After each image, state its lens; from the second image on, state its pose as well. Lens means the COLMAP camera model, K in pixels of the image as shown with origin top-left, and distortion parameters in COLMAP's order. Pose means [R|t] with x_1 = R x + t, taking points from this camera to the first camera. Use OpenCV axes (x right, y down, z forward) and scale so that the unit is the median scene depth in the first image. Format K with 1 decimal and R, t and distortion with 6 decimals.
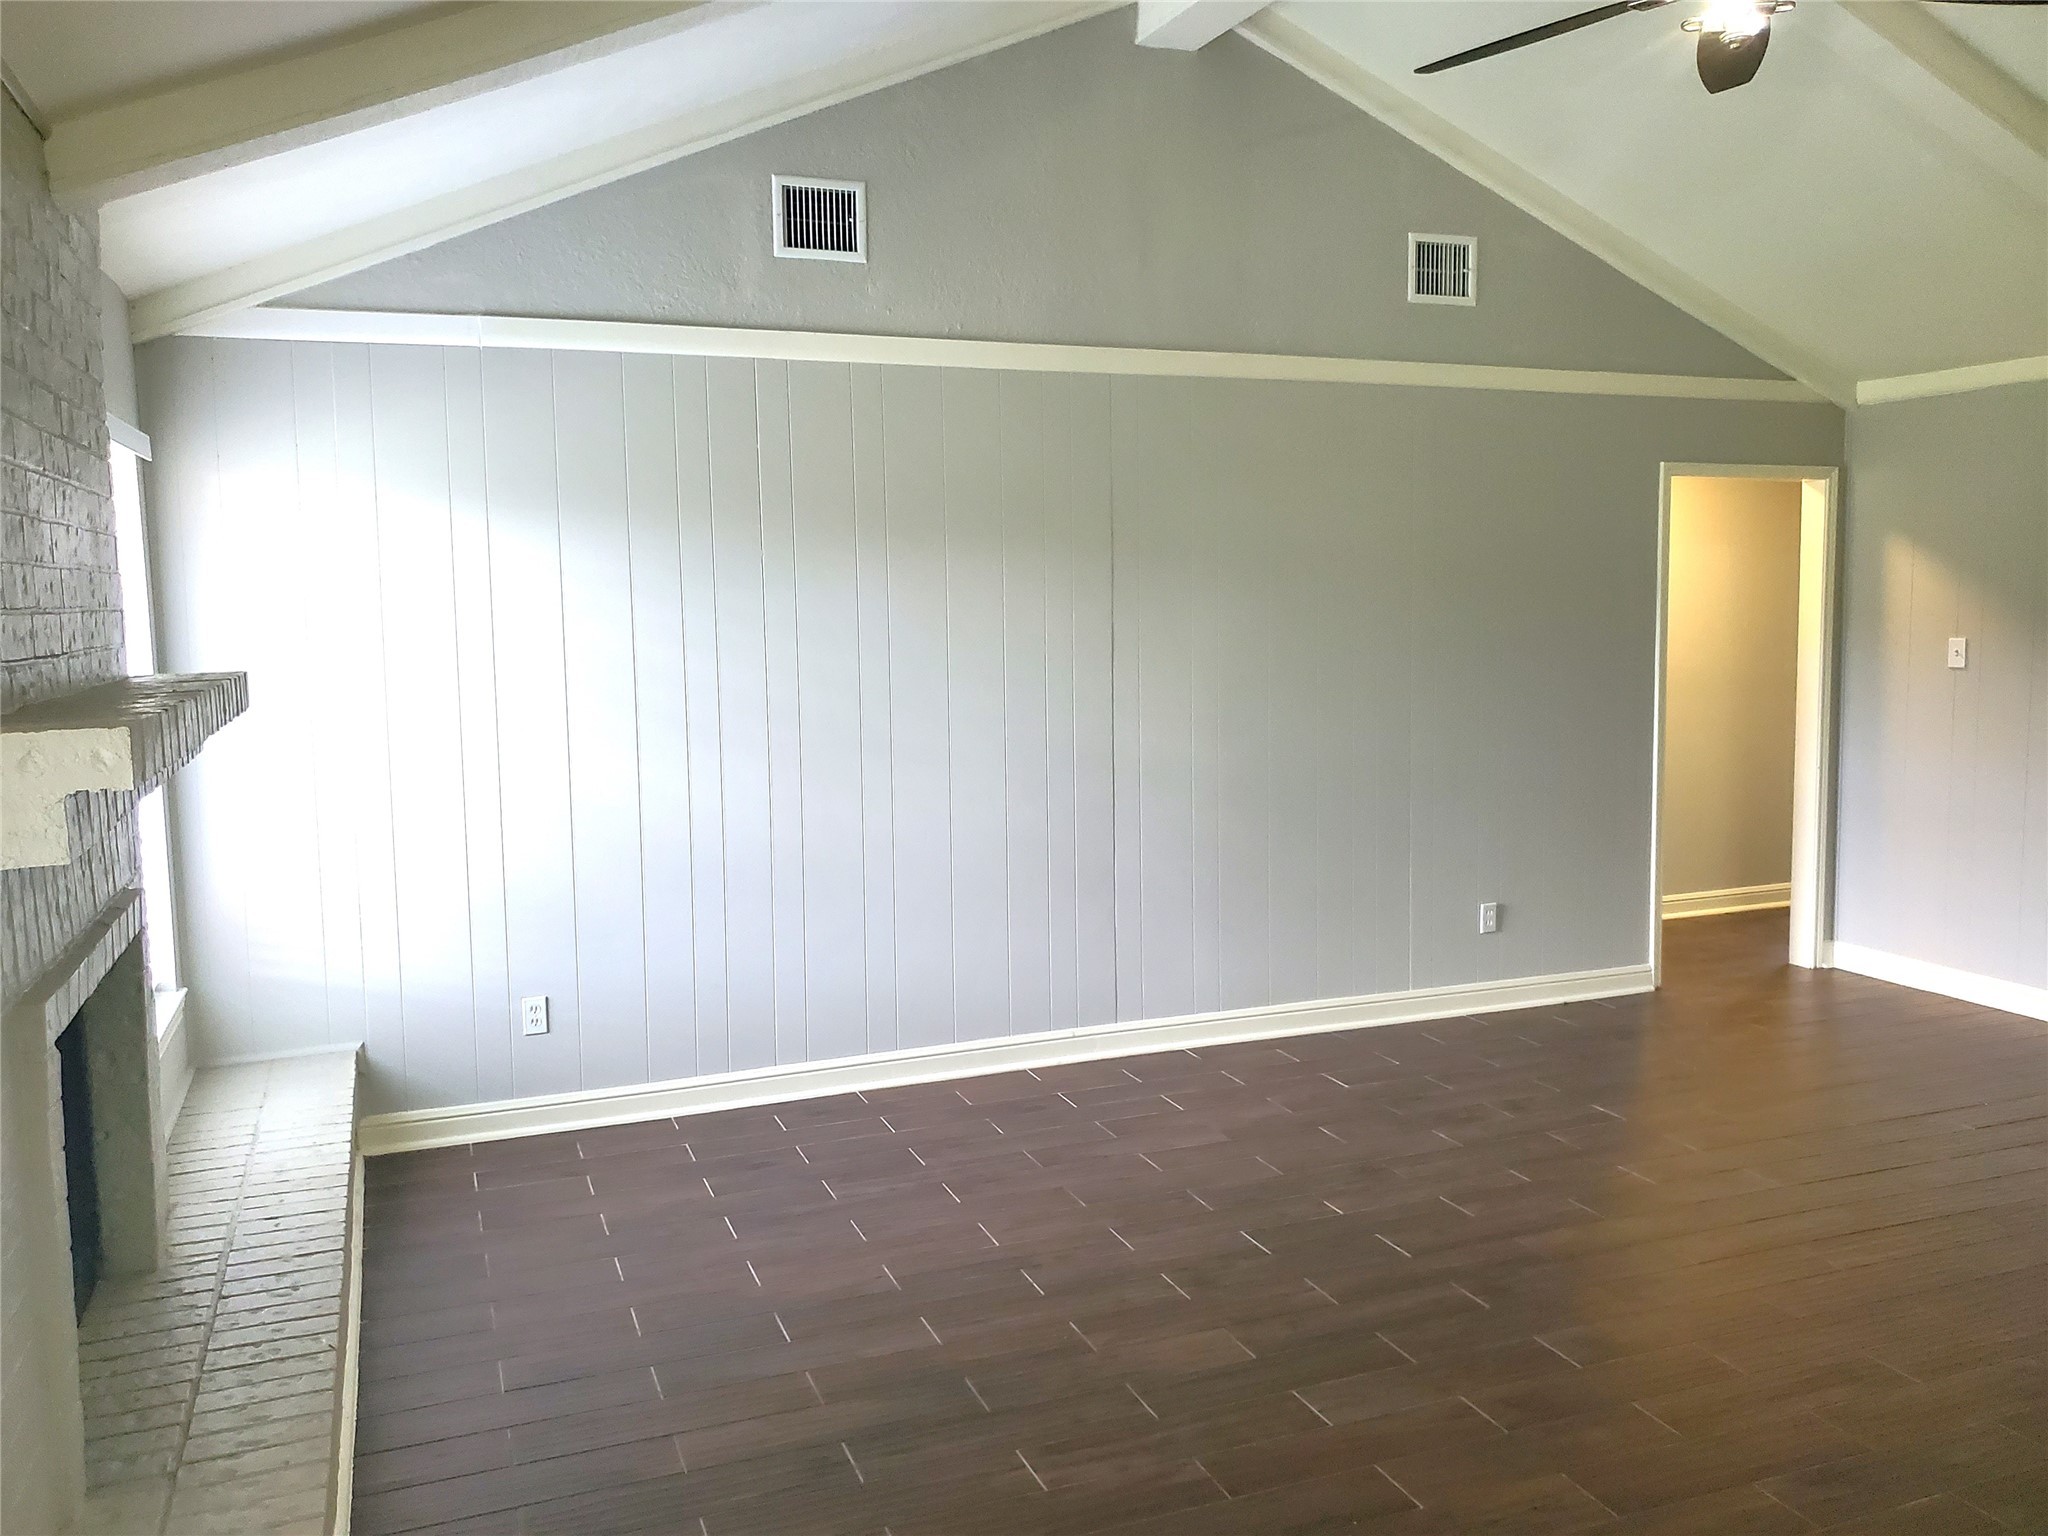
lens RADIAL K [[1603.0, 0, 1029.5], [0, 1603.0, 737.1], [0, 0, 1]] dist [0.021715, -0.009242]
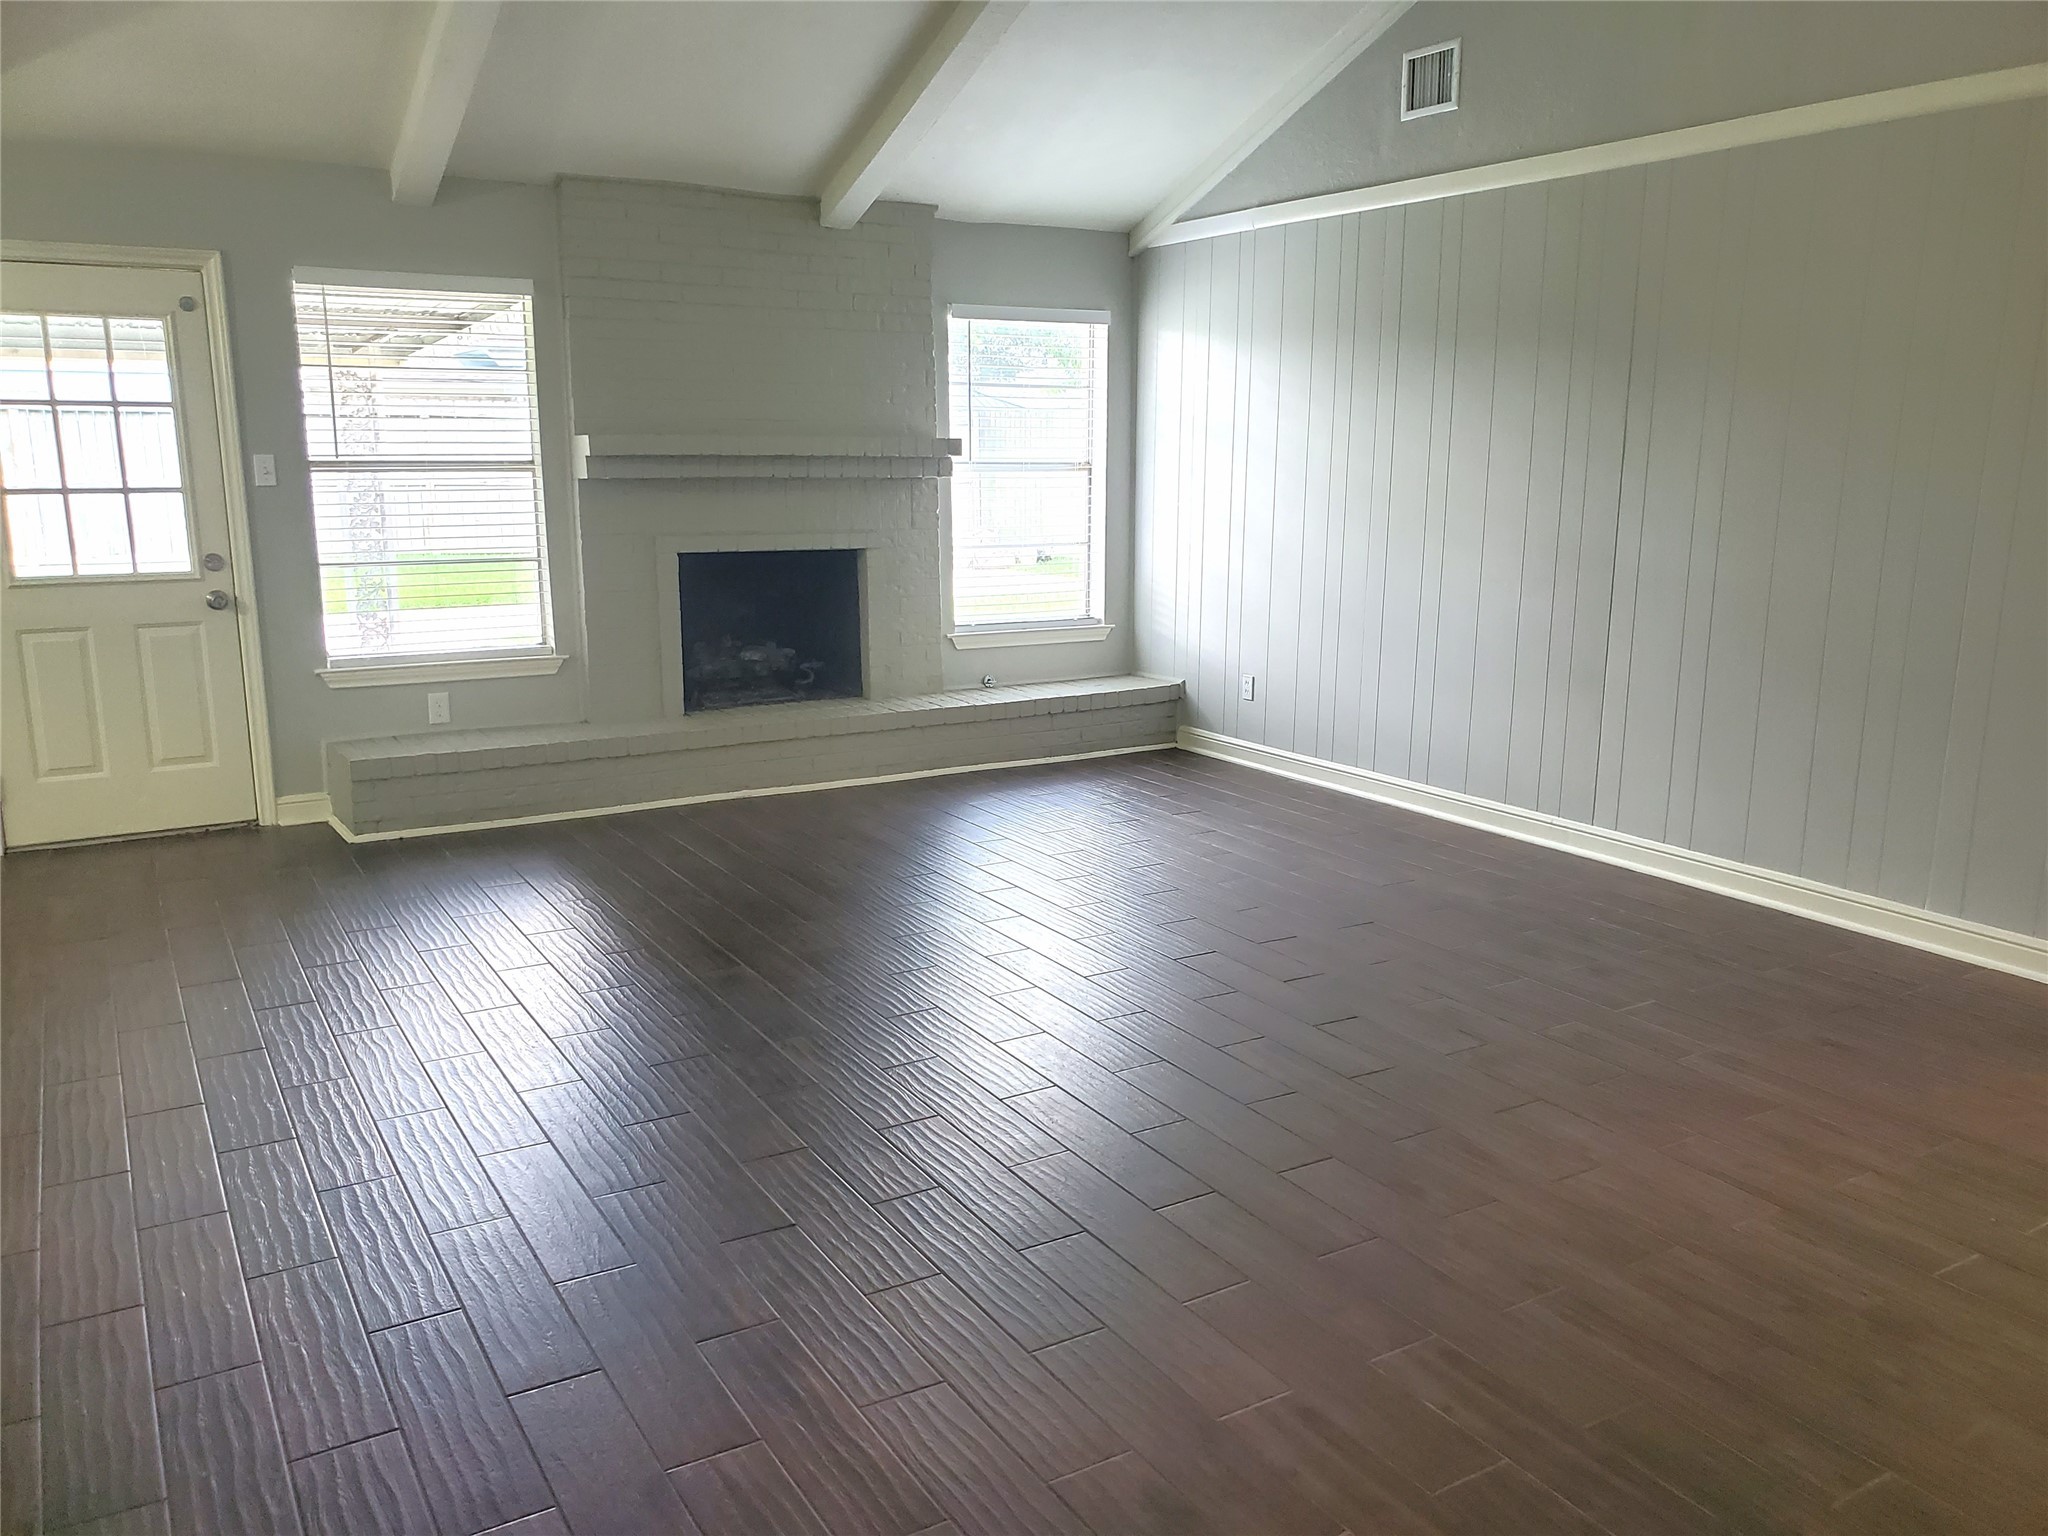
lens RADIAL K [[1603.0, 0, 1027.9], [0, 1603.0, 774.2], [0, 0, 1]] dist [0.021715, -0.009242]
pose [[0.180947, 0.217626, -0.959113, 1.100097], [-0.093561, 0.974597, 0.203488, -0.033380], [0.979032, 0.052915, 0.196712, 0.501288]]
